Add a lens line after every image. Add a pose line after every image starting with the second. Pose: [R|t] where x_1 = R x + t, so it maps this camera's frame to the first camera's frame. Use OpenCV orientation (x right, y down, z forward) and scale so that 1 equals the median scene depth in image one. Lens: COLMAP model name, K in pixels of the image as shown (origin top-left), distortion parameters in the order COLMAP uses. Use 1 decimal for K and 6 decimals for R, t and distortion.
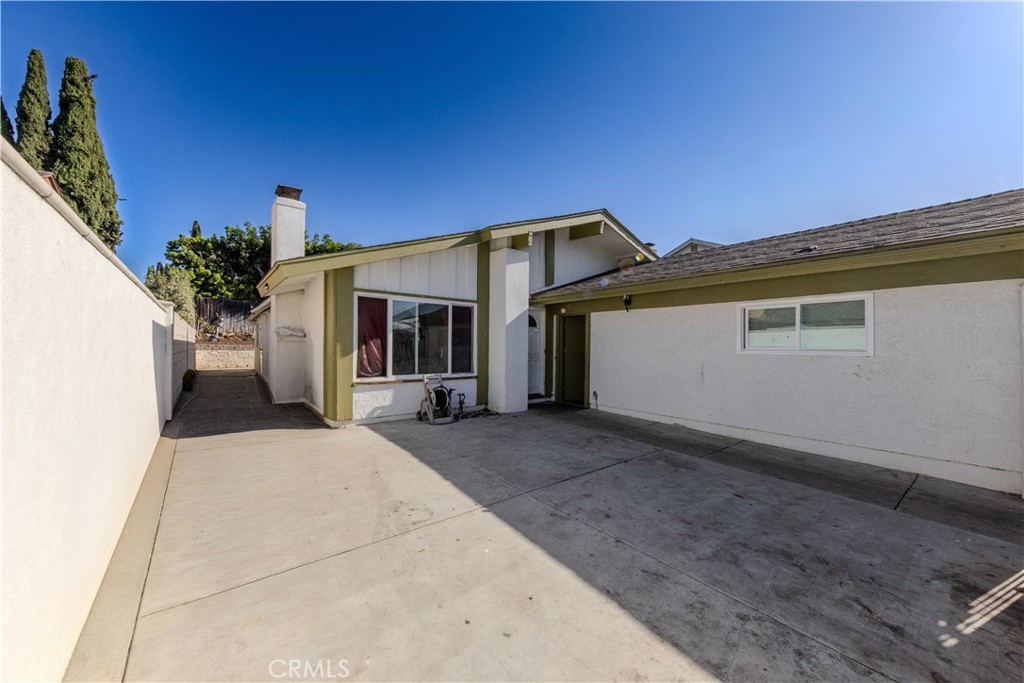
lens RADIAL K [[374.4, 0, 512.0], [0, 374.4, 341.5], [0, 0, 1]] dist [0.000400, -0.000024]
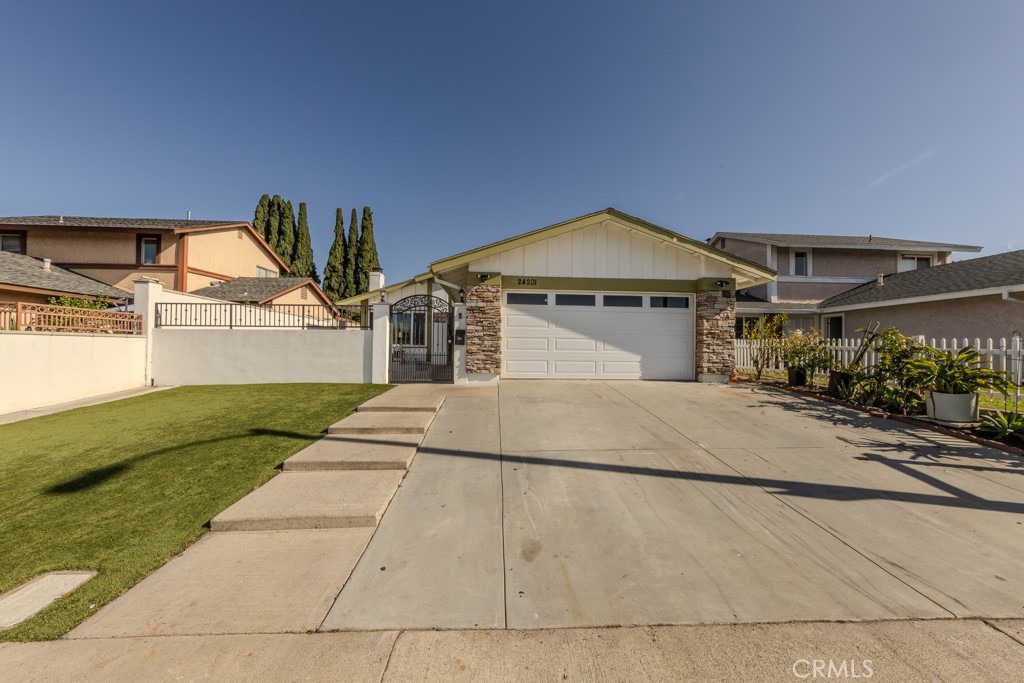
lens RADIAL K [[374.4, 0, 512.0], [0, 374.4, 341.5], [0, 0, 1]] dist [0.000400, -0.000024]
pose [[0.798959, -0.013084, -0.601244, 0.794402], [-0.001365, 0.999721, -0.023569, 0.058957], [0.601384, 0.019651, 0.798718, -0.192964]]
